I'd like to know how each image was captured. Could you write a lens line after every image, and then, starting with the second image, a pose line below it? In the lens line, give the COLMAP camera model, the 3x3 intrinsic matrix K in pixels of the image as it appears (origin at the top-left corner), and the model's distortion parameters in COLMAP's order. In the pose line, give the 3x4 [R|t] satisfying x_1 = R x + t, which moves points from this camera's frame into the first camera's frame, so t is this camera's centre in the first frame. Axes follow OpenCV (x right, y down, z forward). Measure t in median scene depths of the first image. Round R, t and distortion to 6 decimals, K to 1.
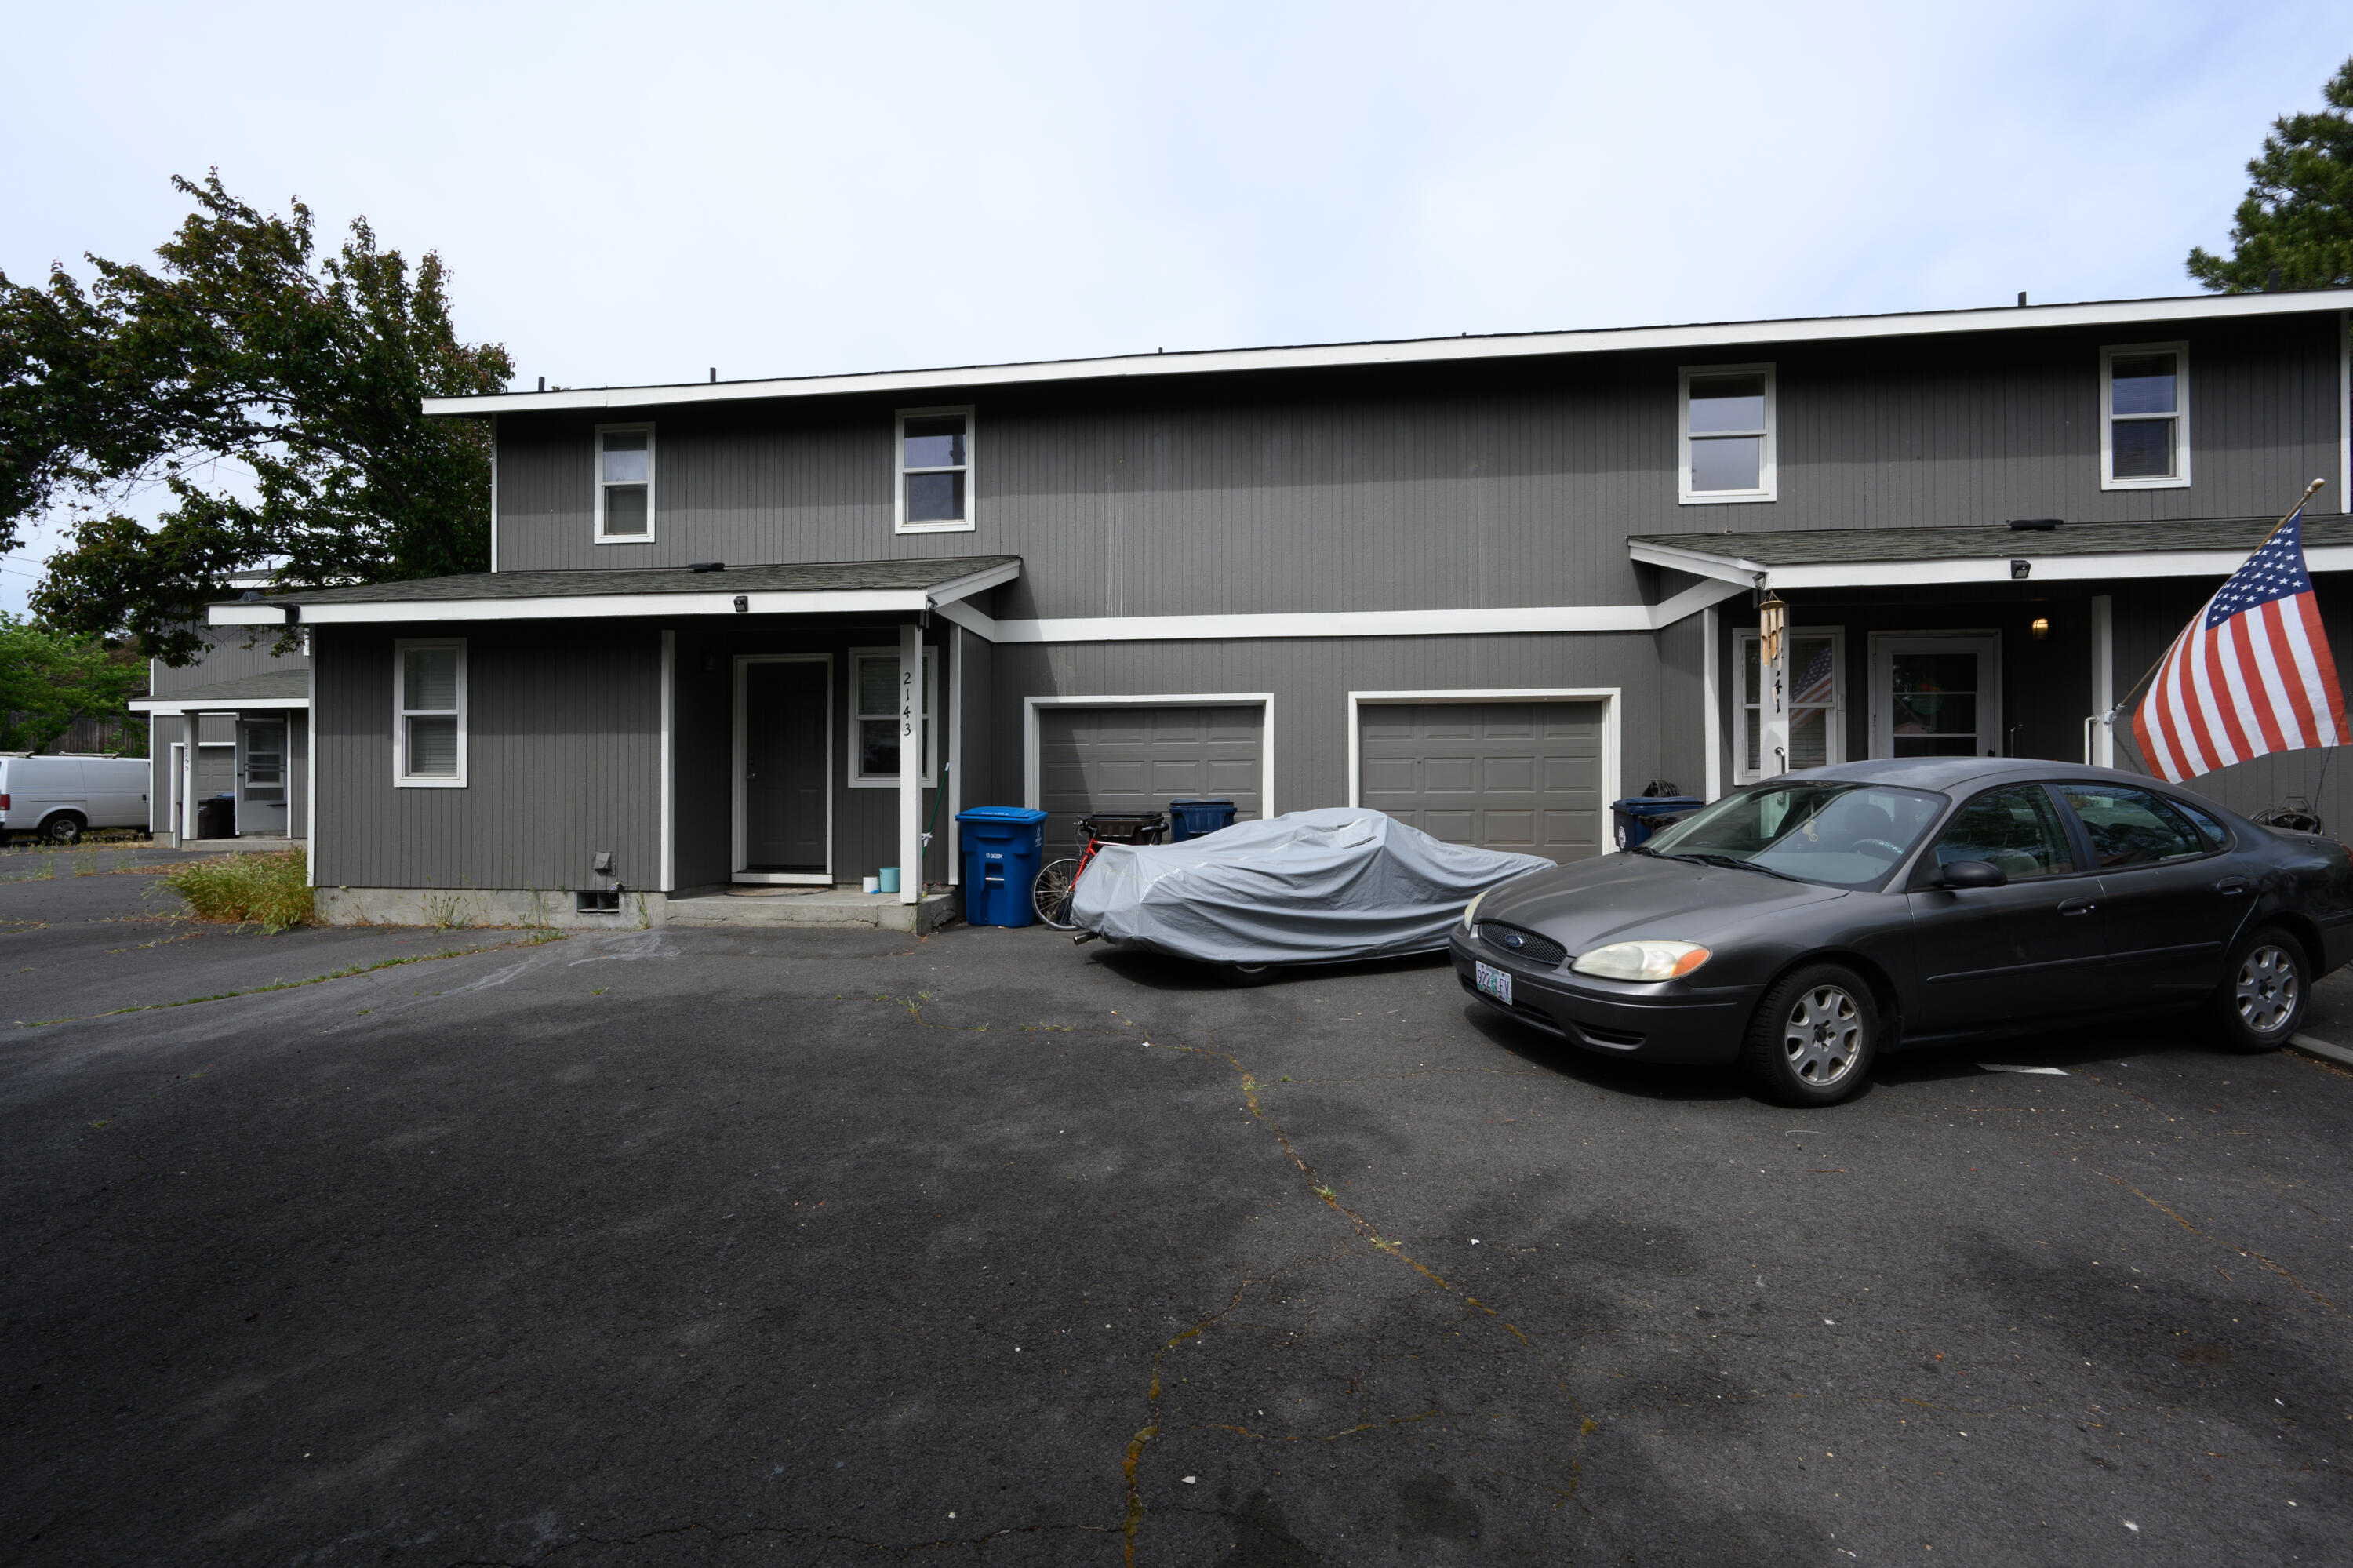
lens RADIAL K [[947.9, 0, 1169.5], [0, 947.9, 781.9], [0, 0, 1]] dist [-0.002825, 0.001058]
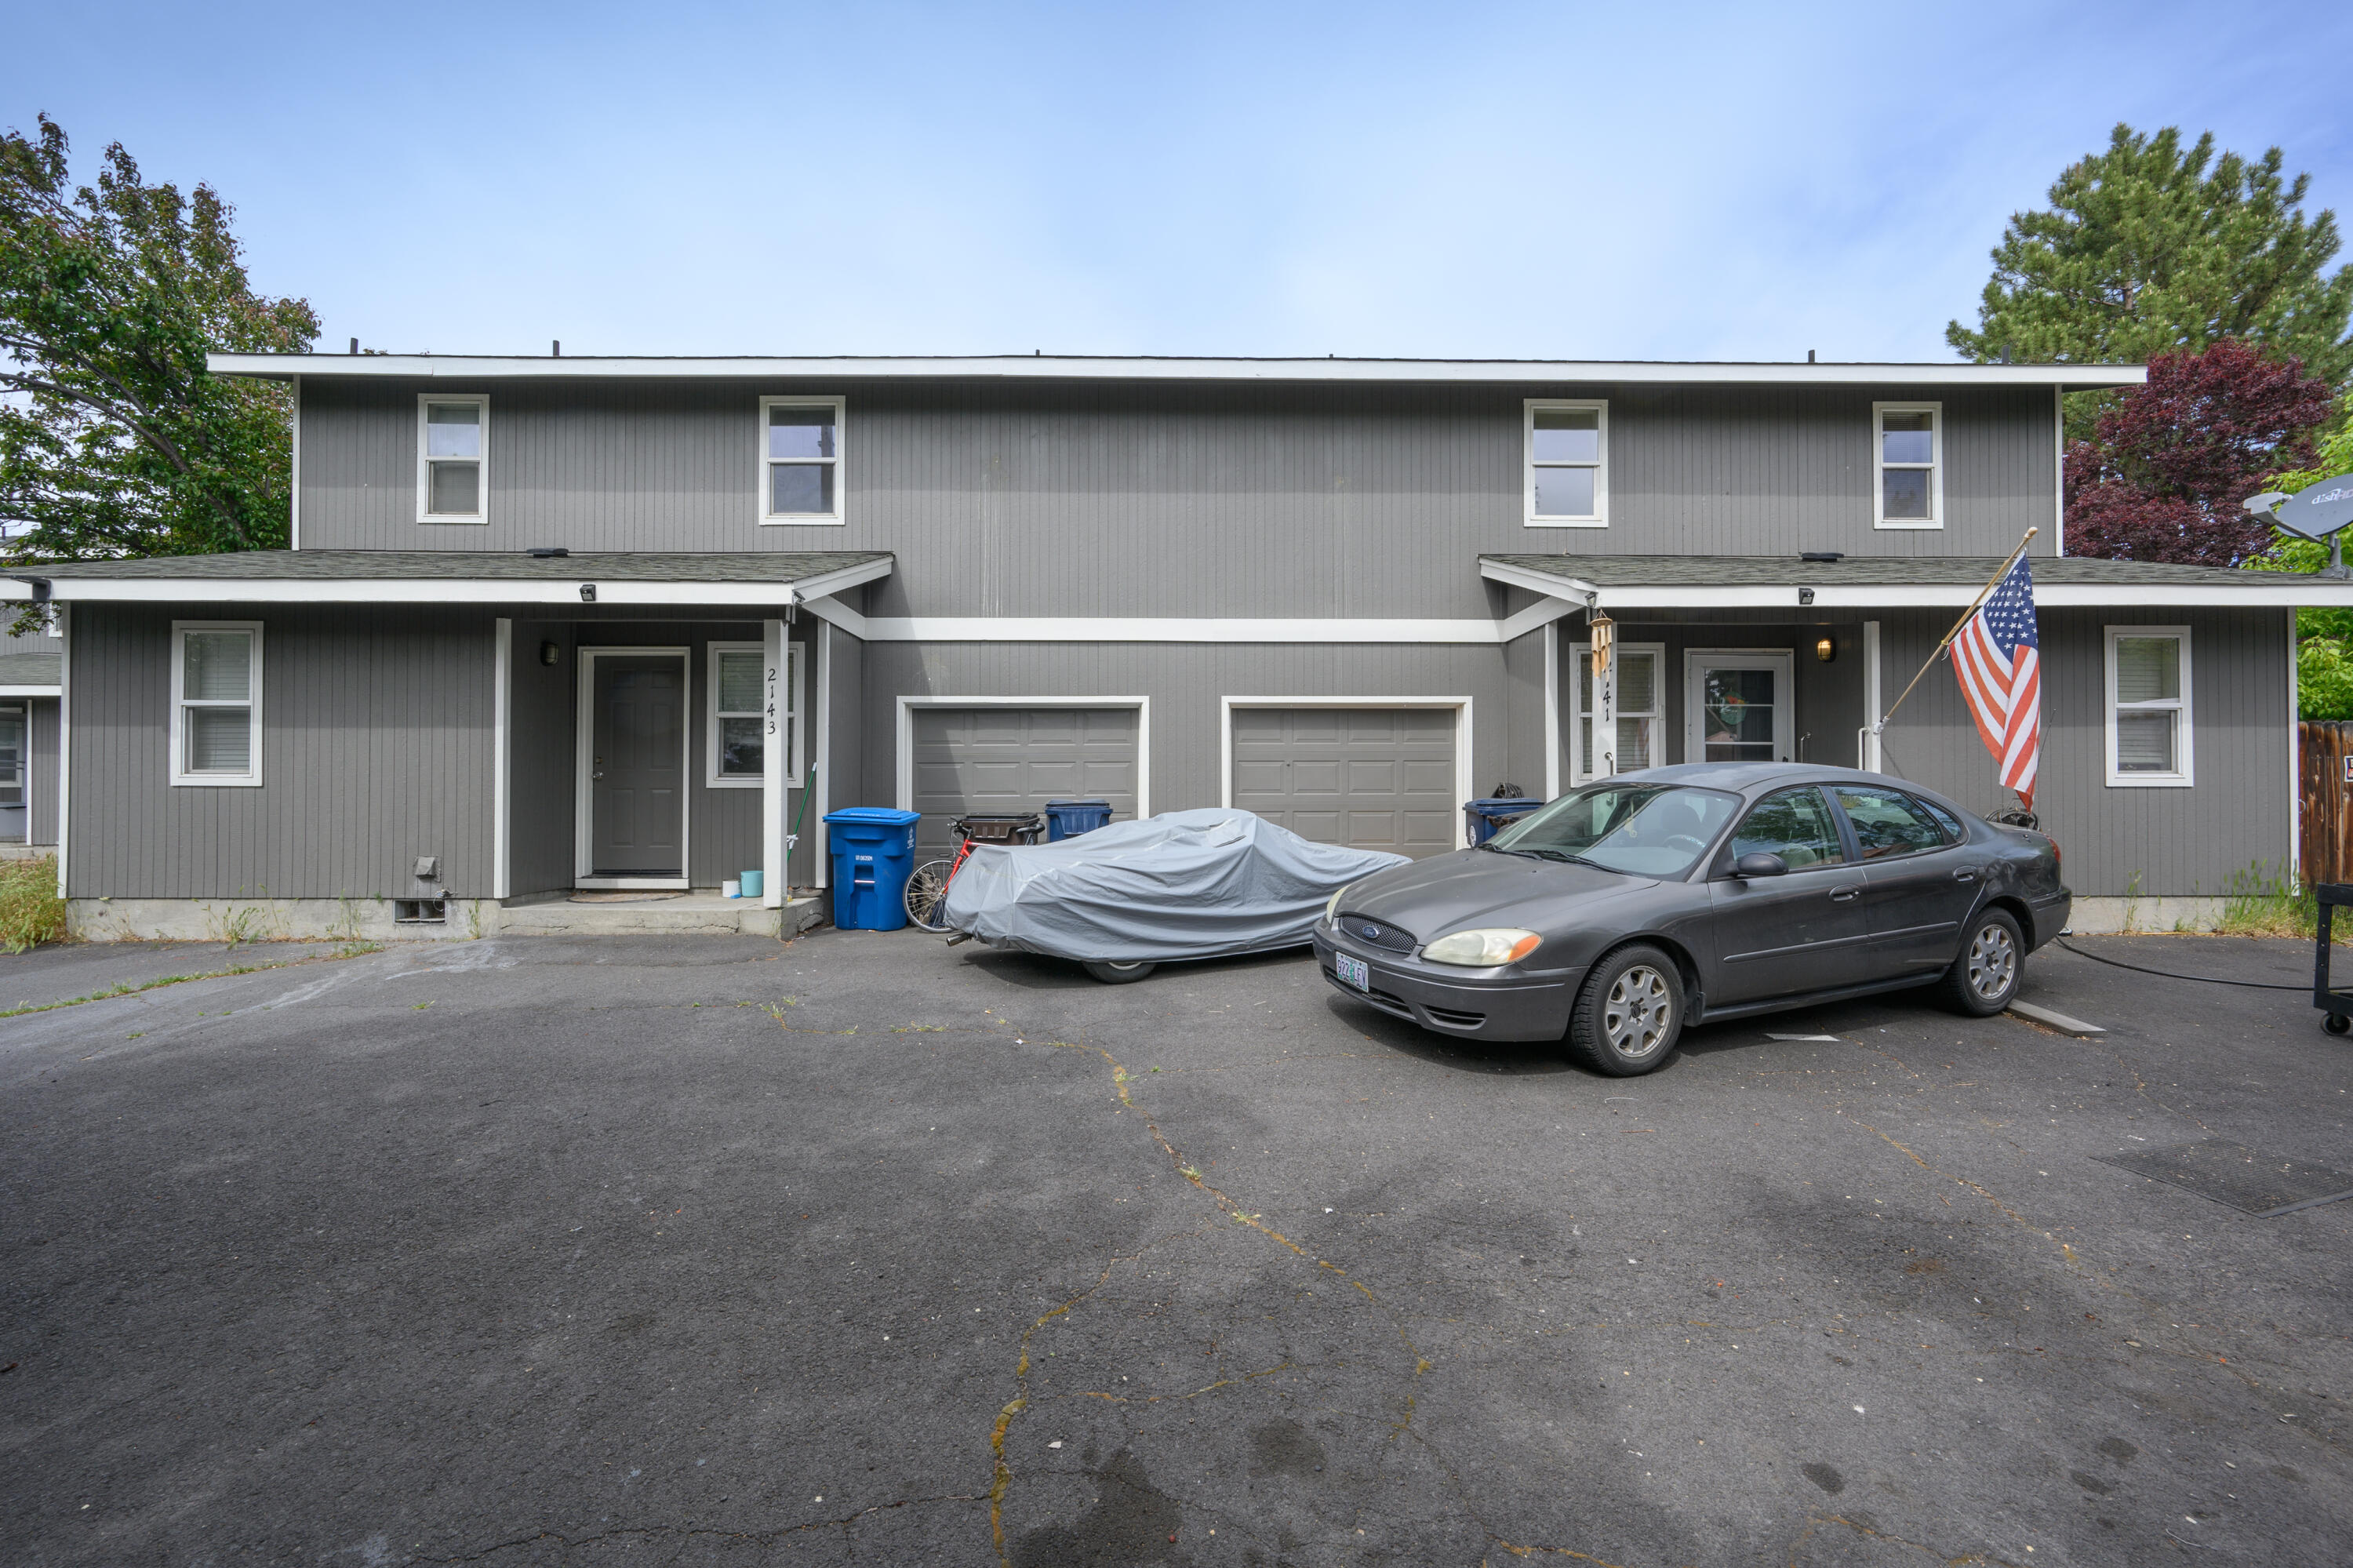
lens RADIAL K [[947.9, 0, 1176.0], [0, 947.9, 782.6], [0, 0, 1]] dist [-0.002825, 0.001058]
pose [[0.990937, 0.003177, 0.134291, 0.002550], [-0.002813, 0.999992, -0.002902, 0.002443], [-0.134299, 0.002498, 0.990938, -0.013424]]
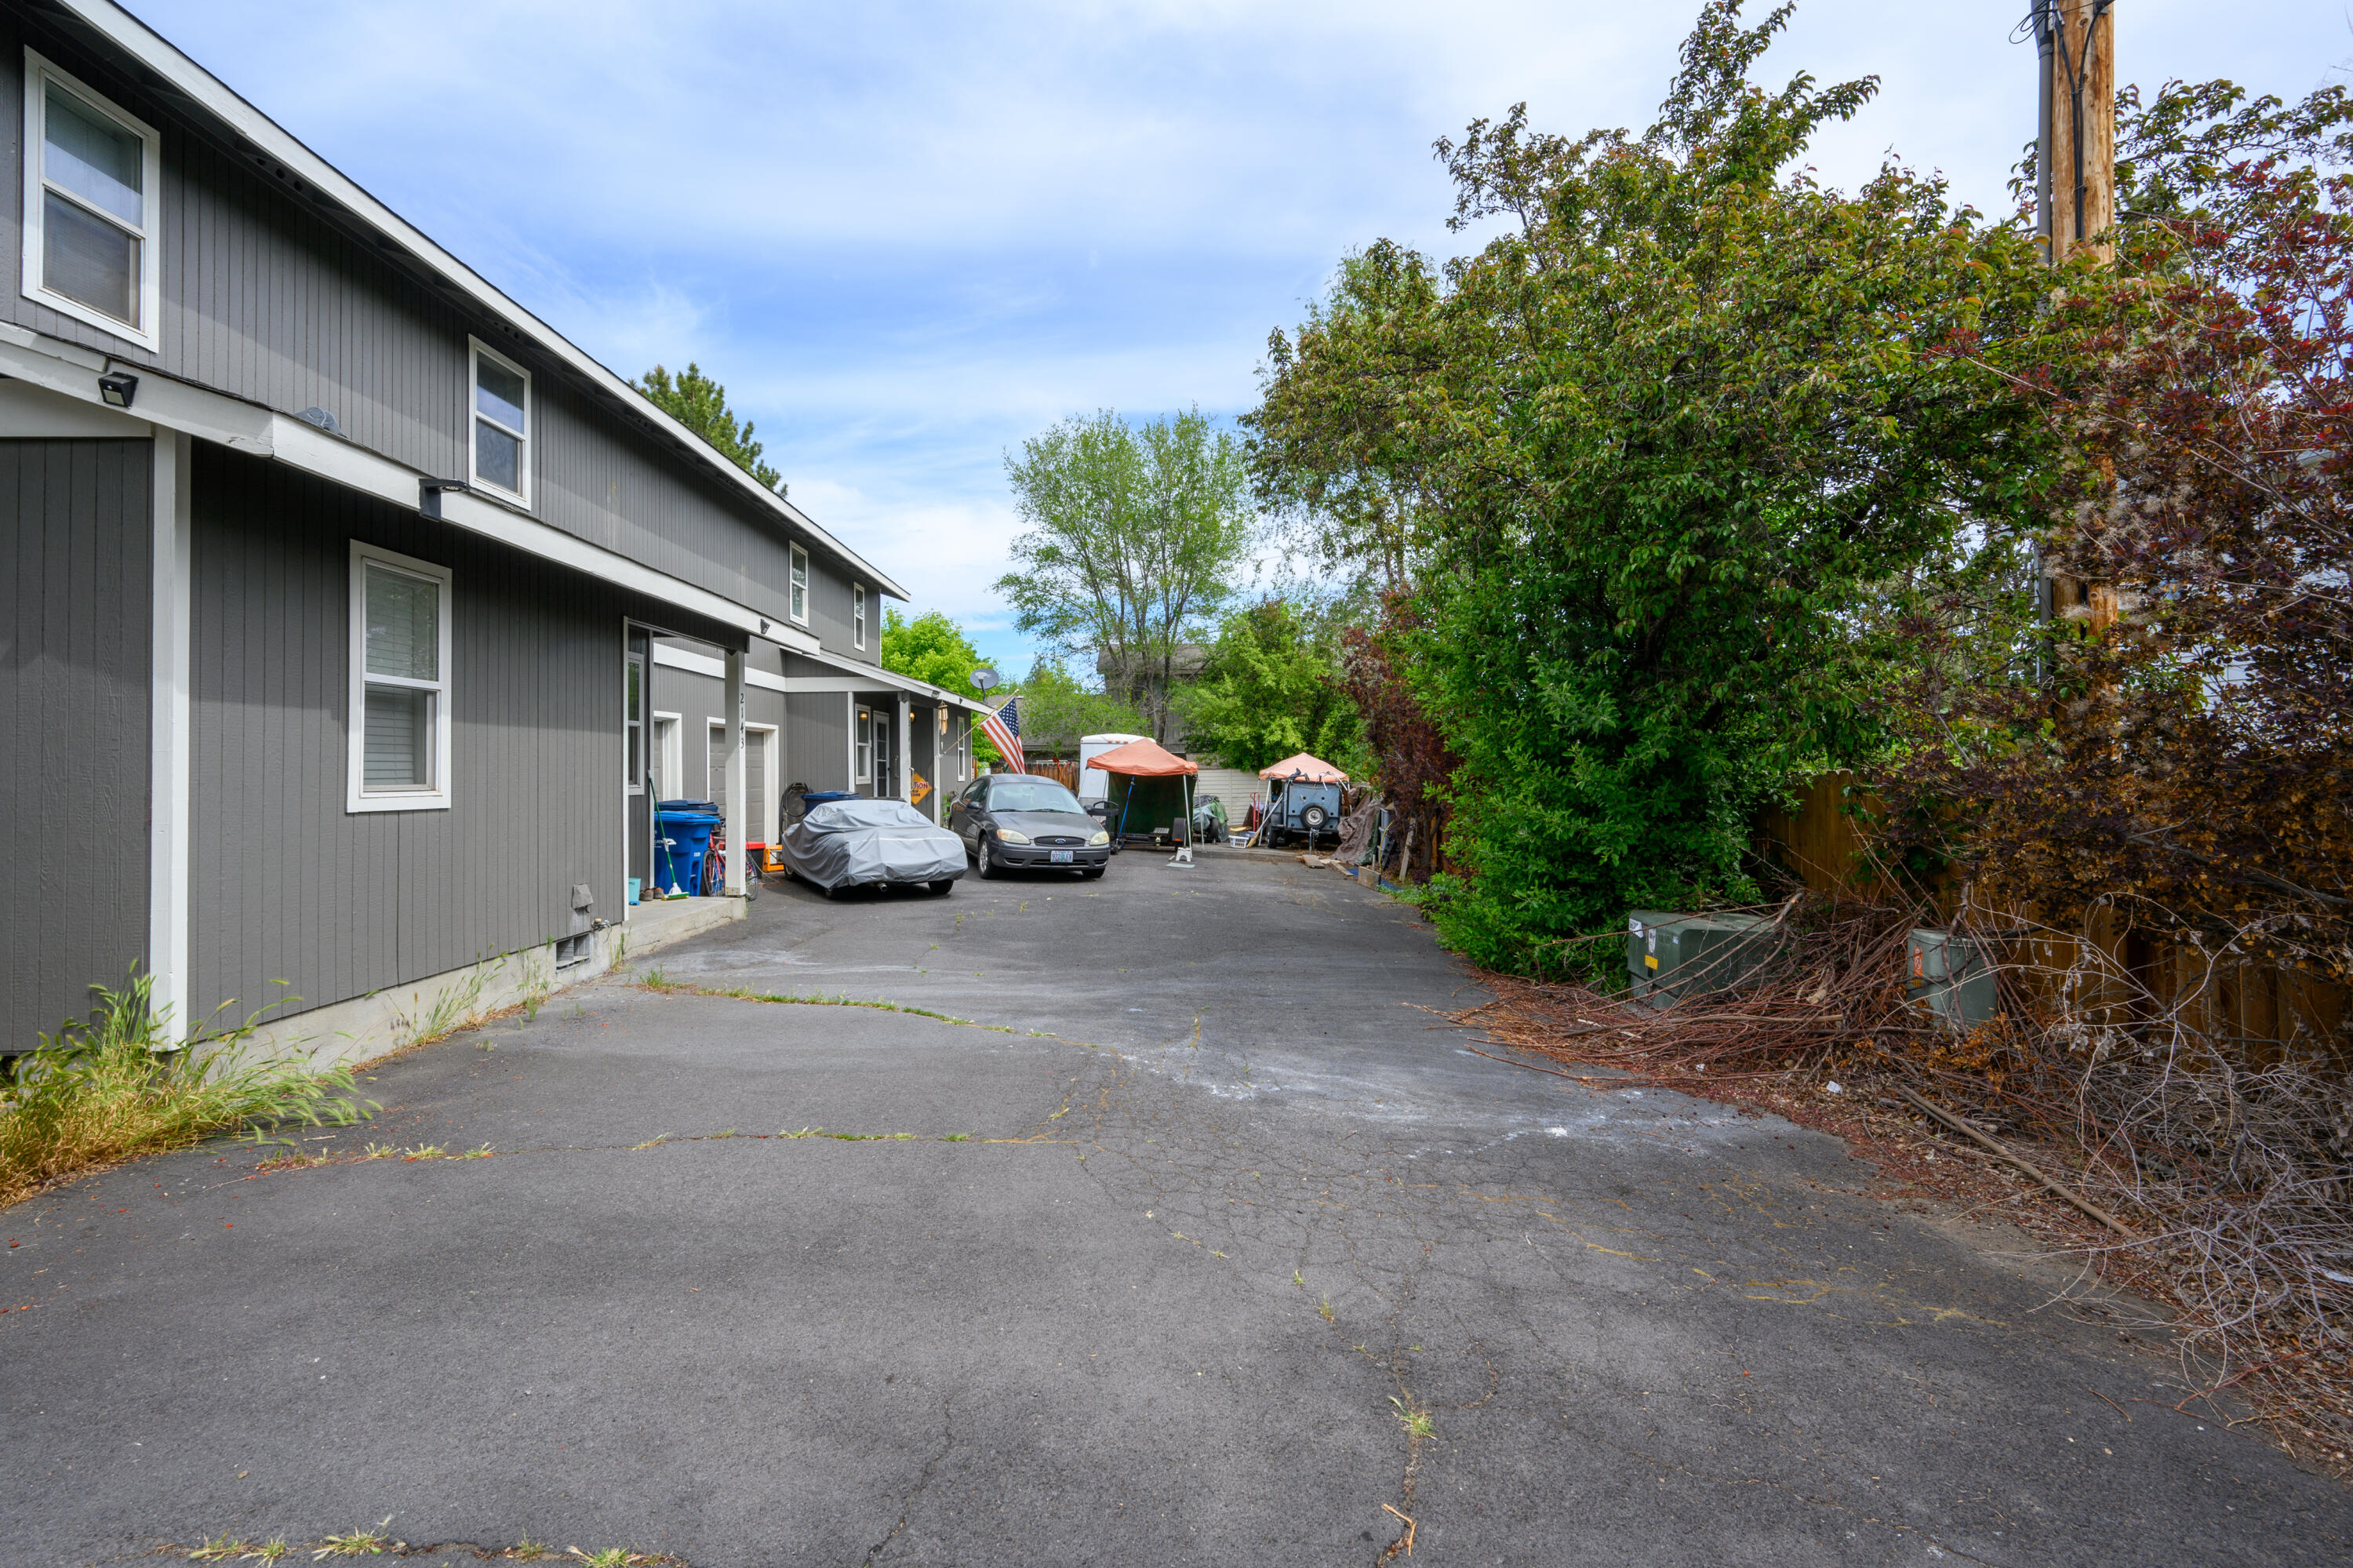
lens RADIAL K [[1027.4, 0, 1145.1], [0, 1027.4, 763.5], [0, 0, 1]] dist [0.003657, -0.000975]
pose [[-0.118853, 0.010373, 0.992858, -1.450409], [-0.001324, 0.999943, -0.010606, -0.016654], [-0.992911, -0.002575, -0.118833, 0.617770]]
